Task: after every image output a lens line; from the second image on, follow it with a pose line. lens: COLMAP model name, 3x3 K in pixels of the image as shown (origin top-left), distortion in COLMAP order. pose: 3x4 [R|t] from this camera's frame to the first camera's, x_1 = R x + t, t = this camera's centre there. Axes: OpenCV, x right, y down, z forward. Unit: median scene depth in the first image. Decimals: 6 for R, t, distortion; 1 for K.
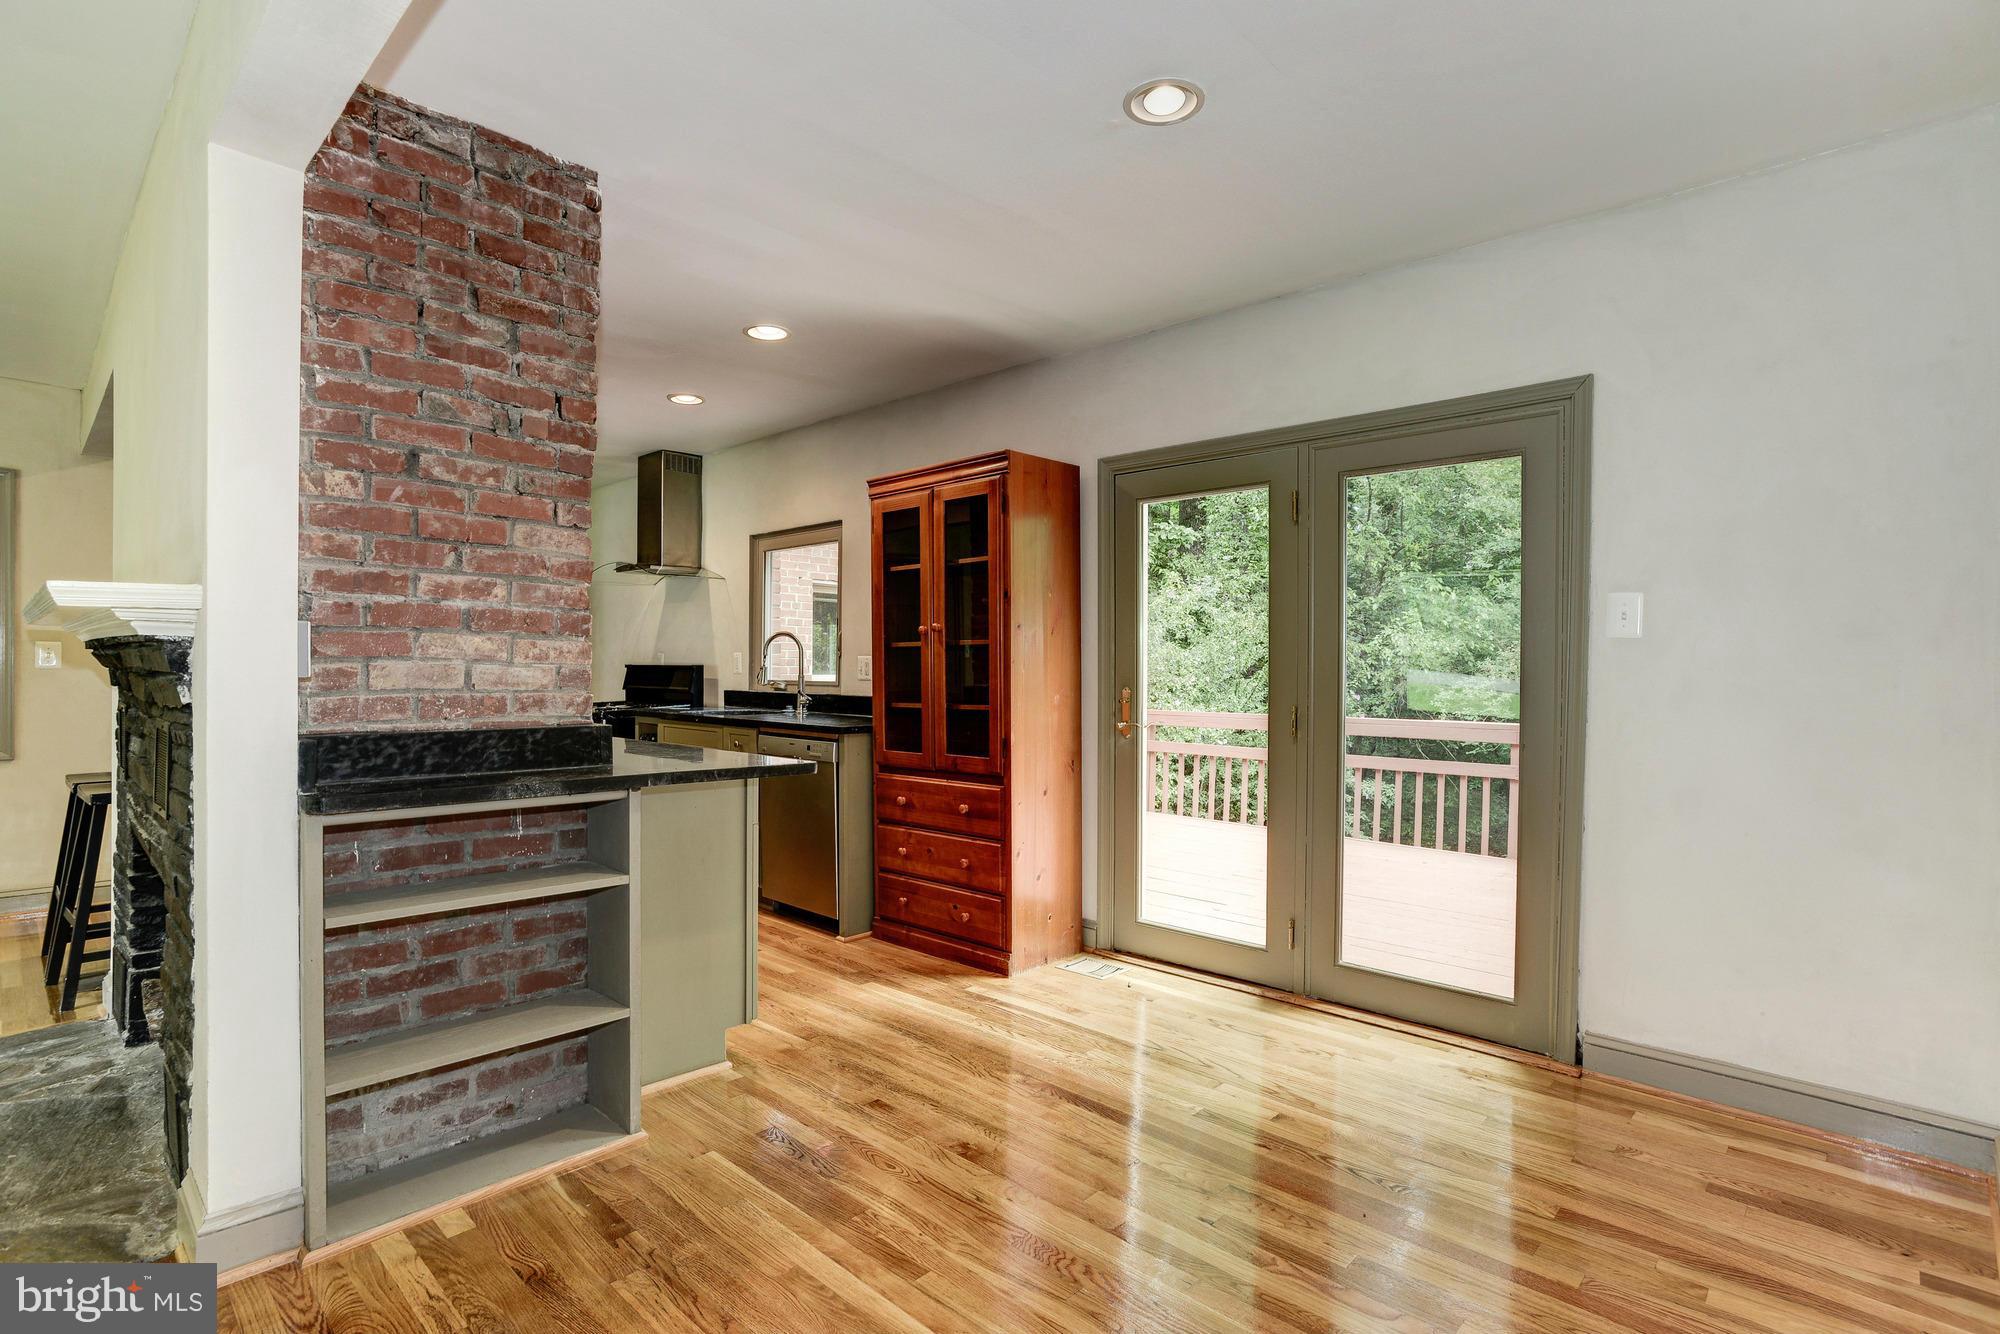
lens RADIAL K [[978.4, 0, 999.7], [0, 978.4, 672.0], [0, 0, 1]] dist [-0.065443, 0.028302]
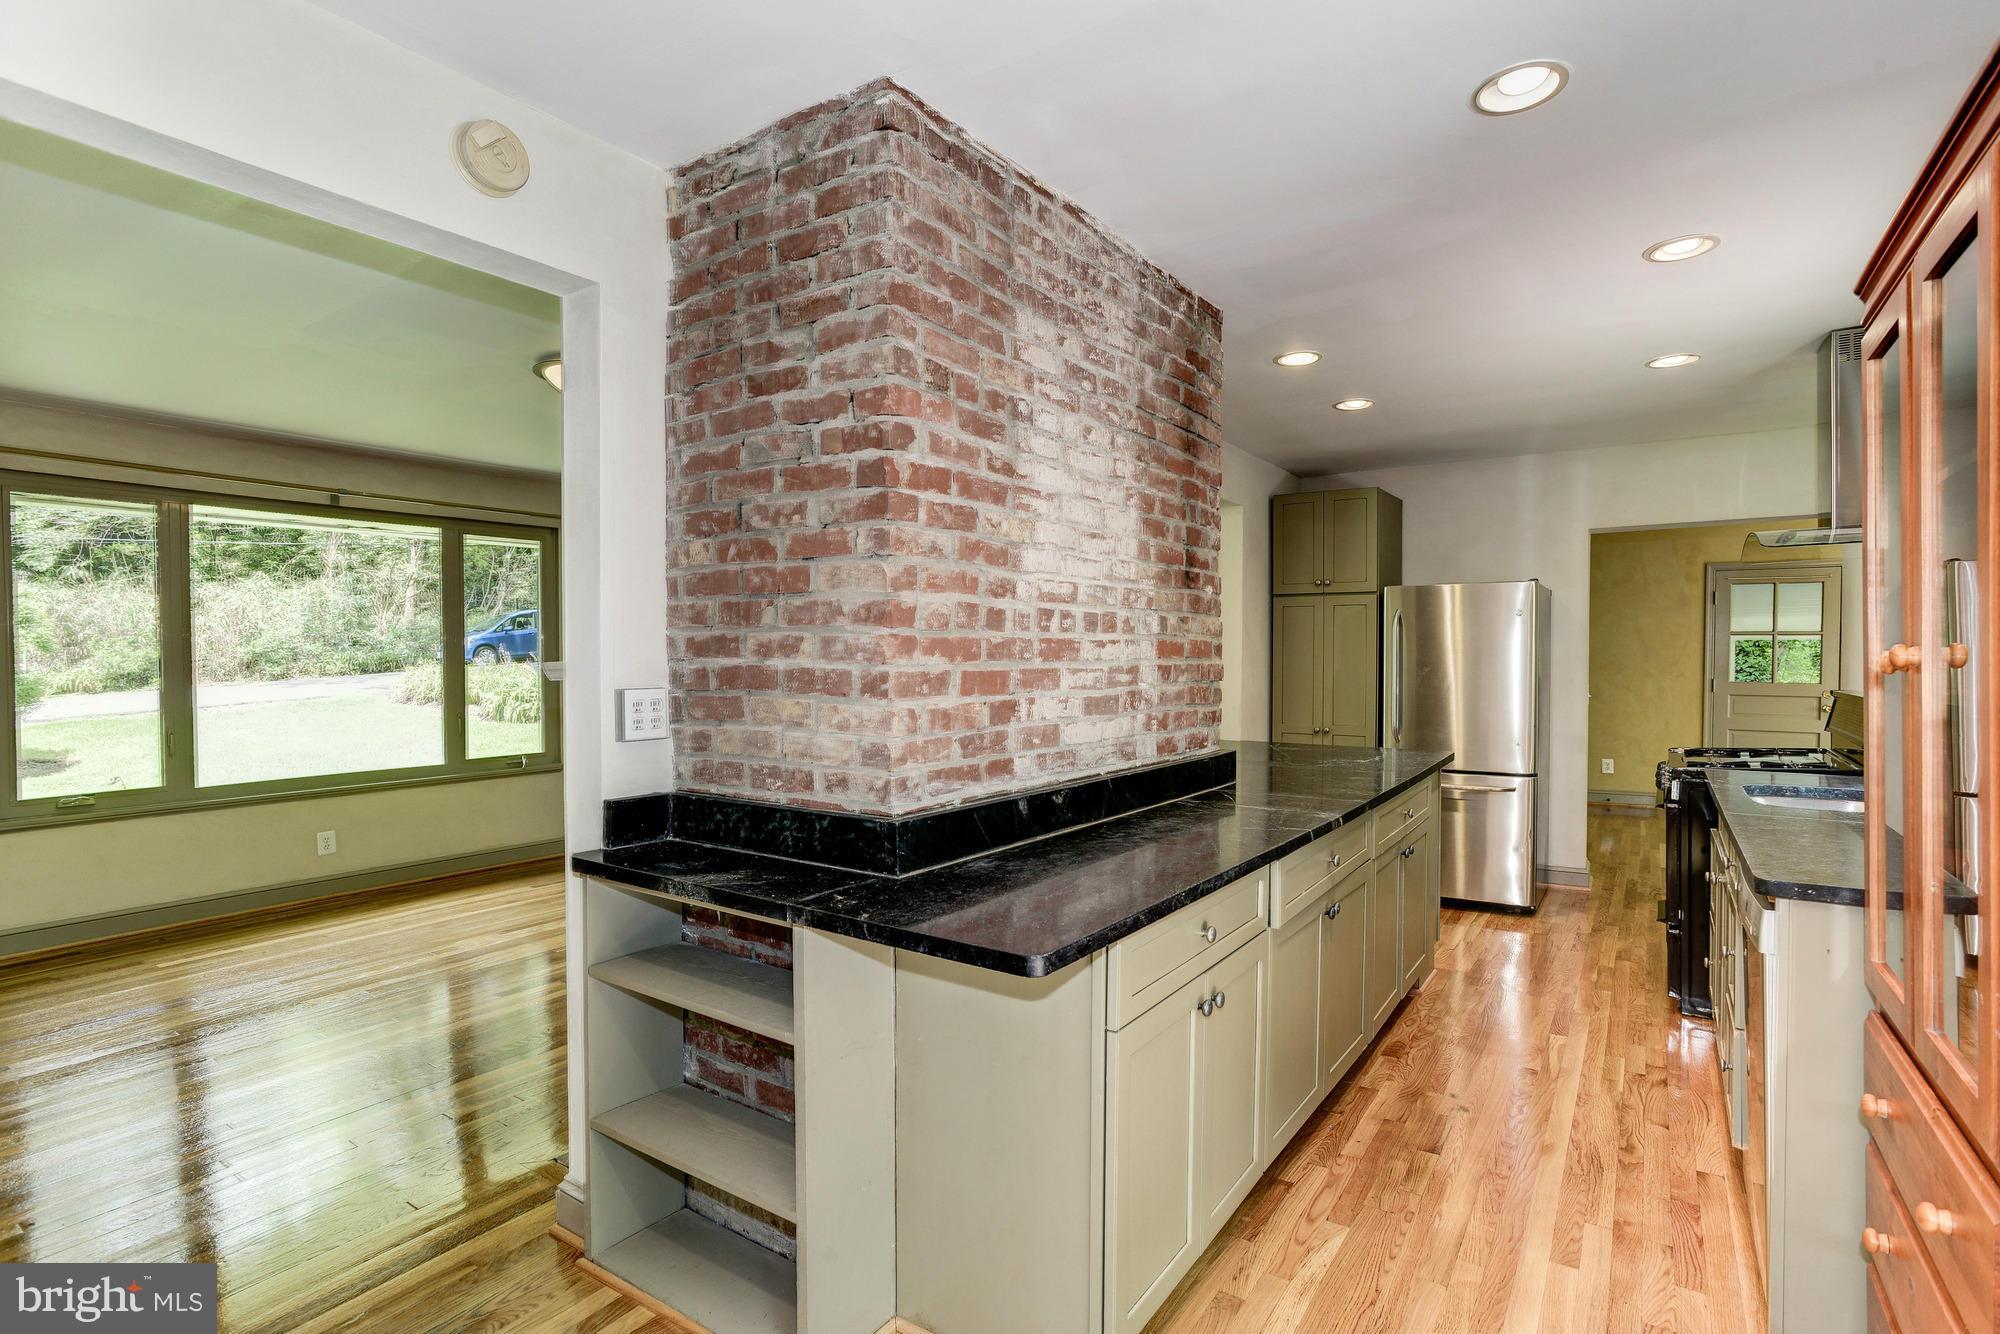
lens RADIAL K [[978.4, 0, 999.7], [0, 978.4, 672.0], [0, 0, 1]] dist [-0.065443, 0.028302]
pose [[0.151360, 0.011285, -0.988414, 0.344191], [-0.000273, 0.999935, 0.011375, -0.068710], [0.988479, -0.001452, 0.151353, 1.000116]]
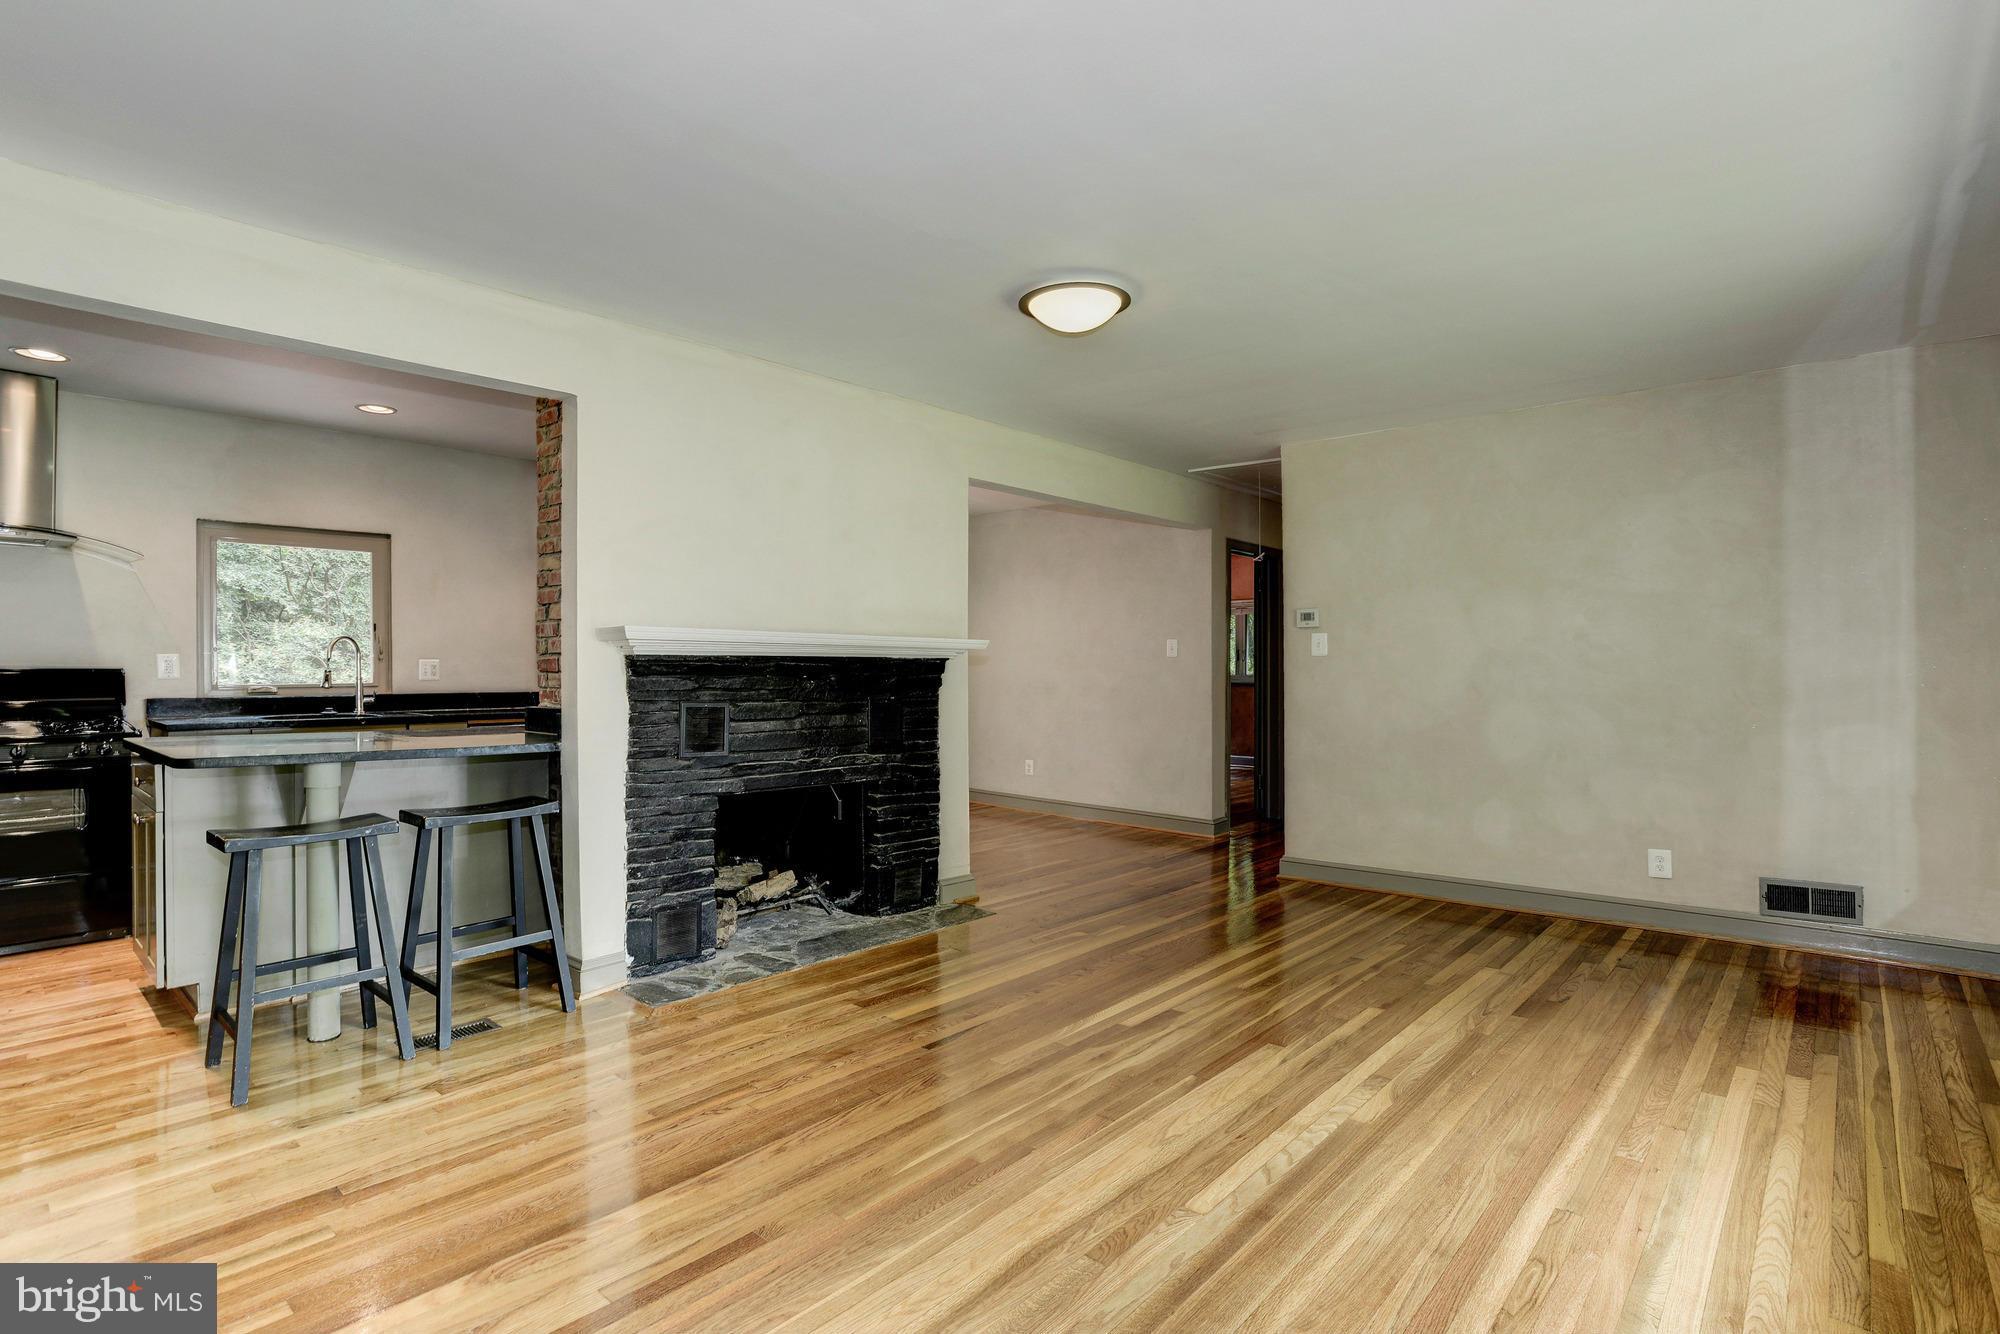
lens RADIAL K [[978.4, 0, 999.7], [0, 978.4, 672.0], [0, 0, 1]] dist [-0.065443, 0.028302]
pose [[-0.034643, -0.017437, 0.999248, -2.627990], [0.003399, 0.999840, 0.017565, -0.035401], [-0.999394, 0.004004, -0.034578, 0.727009]]
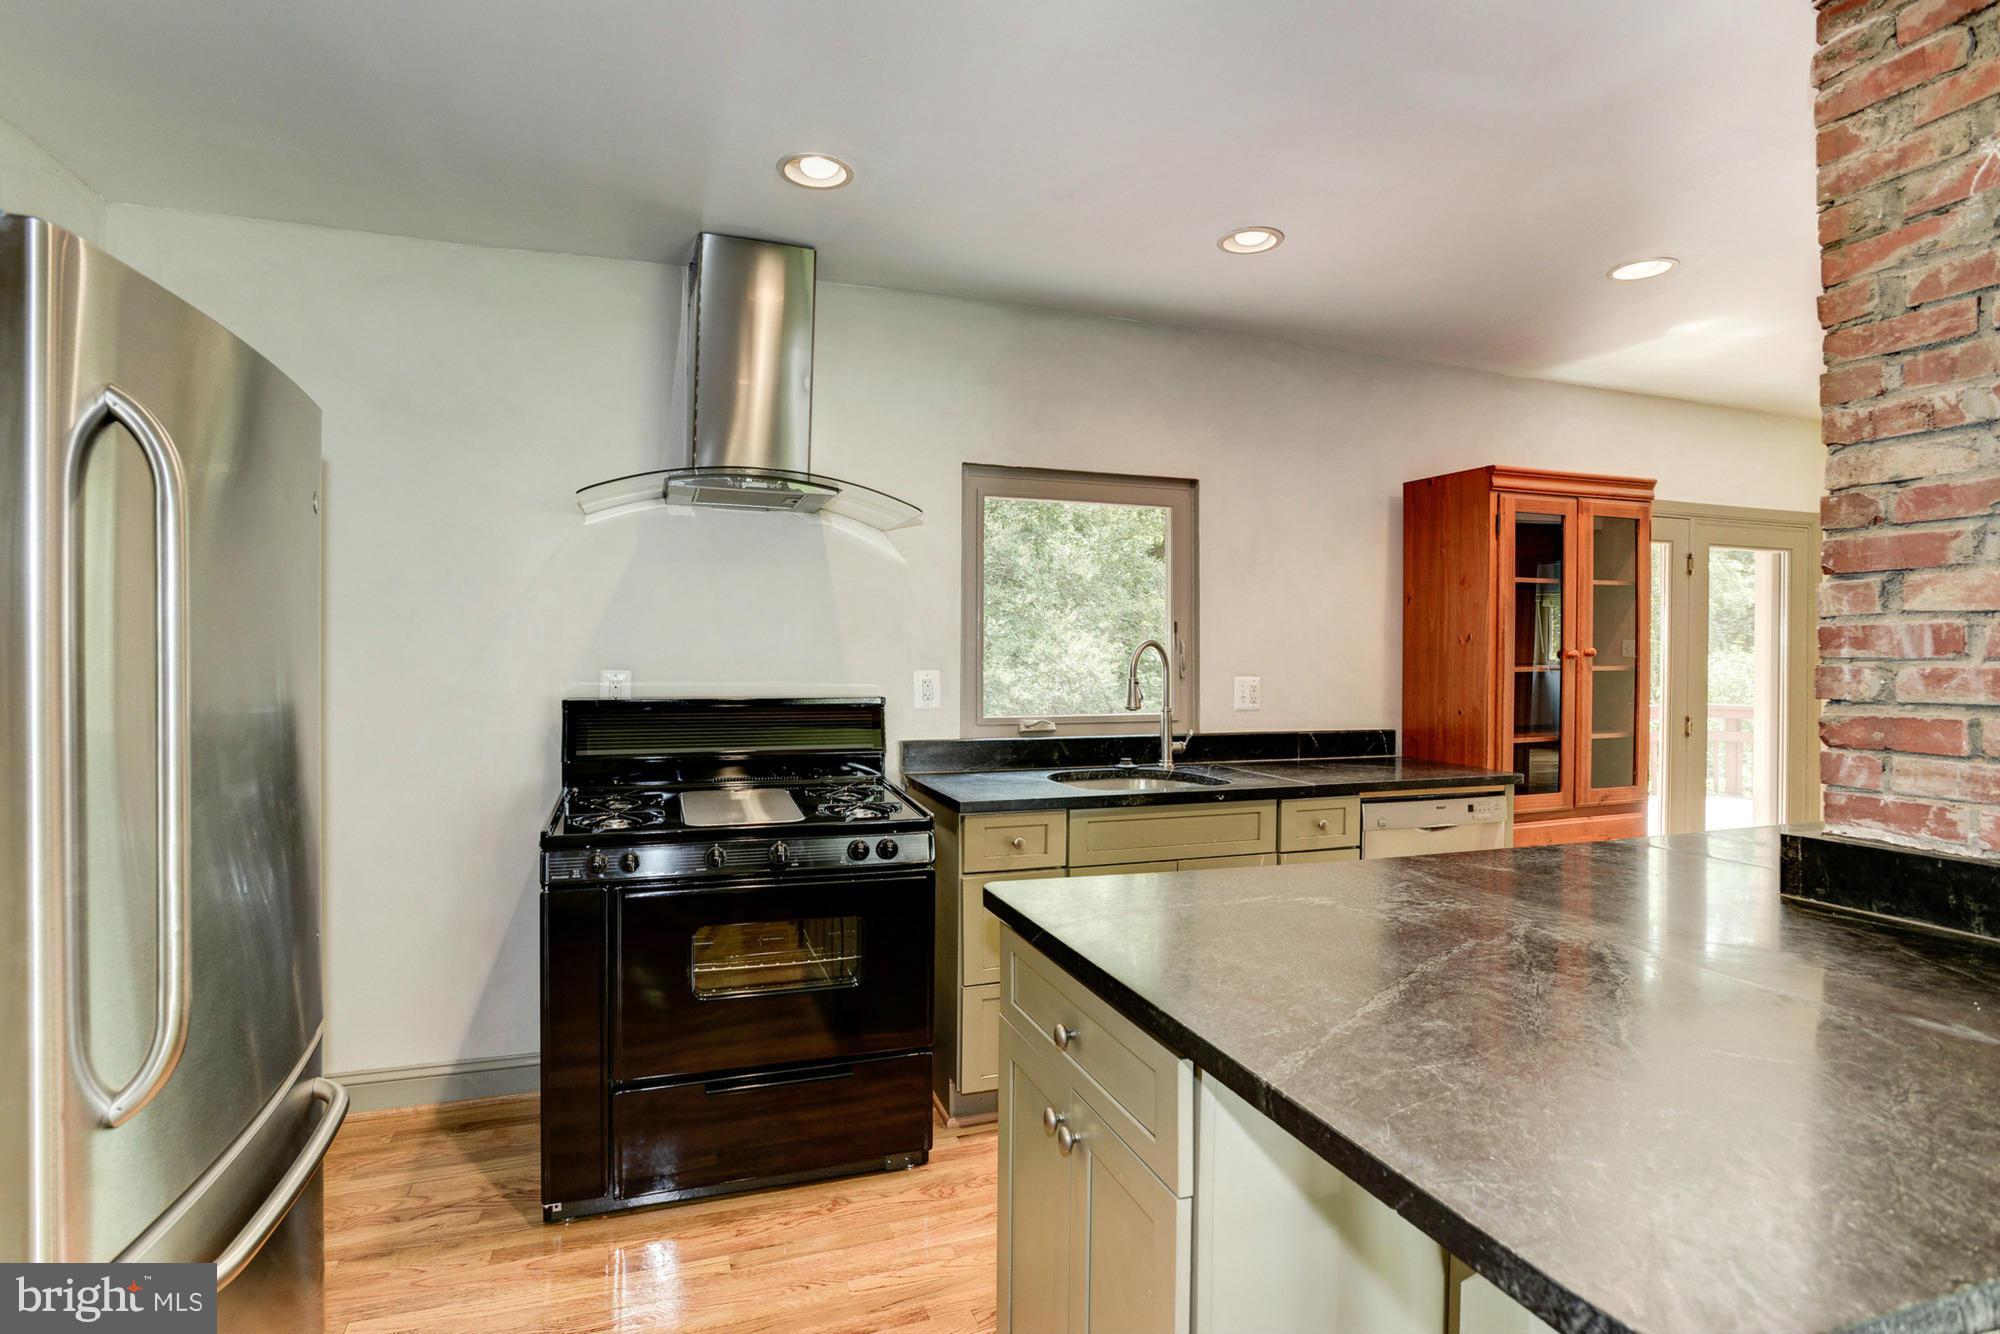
lens RADIAL K [[999.0, 0, 994.2], [0, 999.0, 678.5], [0, 0, 1]] dist [-0.061147, 0.029654]
pose [[0.472806, -0.019463, 0.880952, -1.746231], [0.002881, 0.999785, 0.020542, -0.062406], [-0.881162, -0.007175, 0.472760, 1.669254]]
